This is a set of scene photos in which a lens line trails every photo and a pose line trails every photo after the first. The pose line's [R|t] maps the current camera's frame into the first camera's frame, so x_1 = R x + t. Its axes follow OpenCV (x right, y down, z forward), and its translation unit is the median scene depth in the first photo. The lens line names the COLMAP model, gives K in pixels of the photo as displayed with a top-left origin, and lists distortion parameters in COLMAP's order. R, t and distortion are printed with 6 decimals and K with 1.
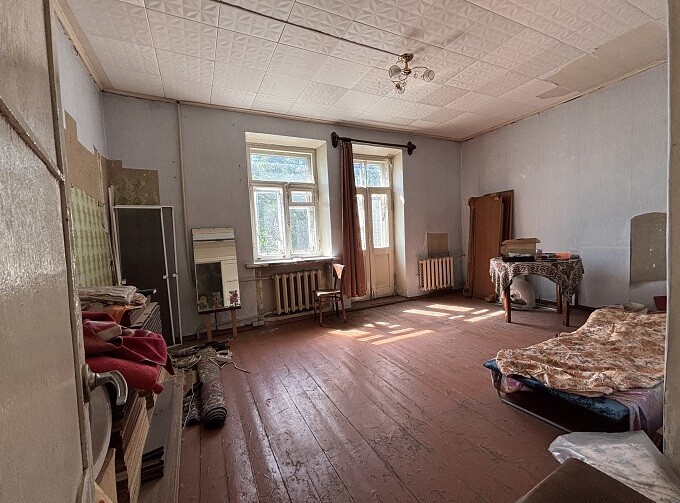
lens RADIAL K [[295.5, 0, 340.5], [0, 295.5, 252.7], [0, 0, 1]] dist [0.008869, -0.000249]
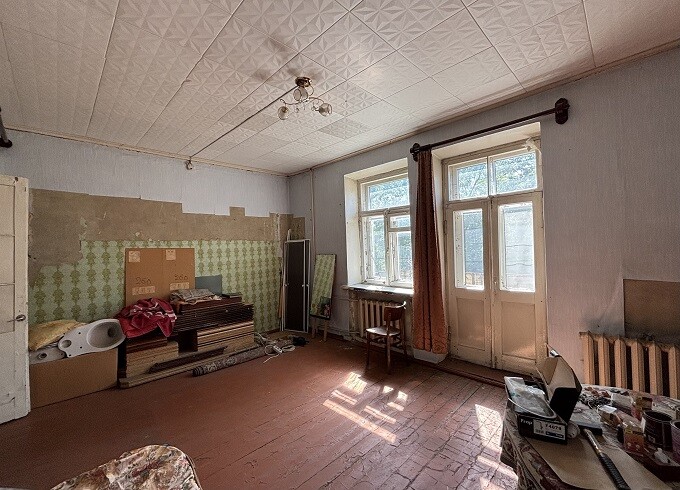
lens RADIAL K [[285.0, 0, 340.3], [0, 285.0, 241.3], [0, 0, 1]] dist [-0.001559, -0.000376]
pose [[0.321488, 0.024490, -0.946597, 0.741008], [-0.029329, 0.999443, 0.015896, -0.152516], [0.946459, 0.022653, 0.322027, 0.600967]]
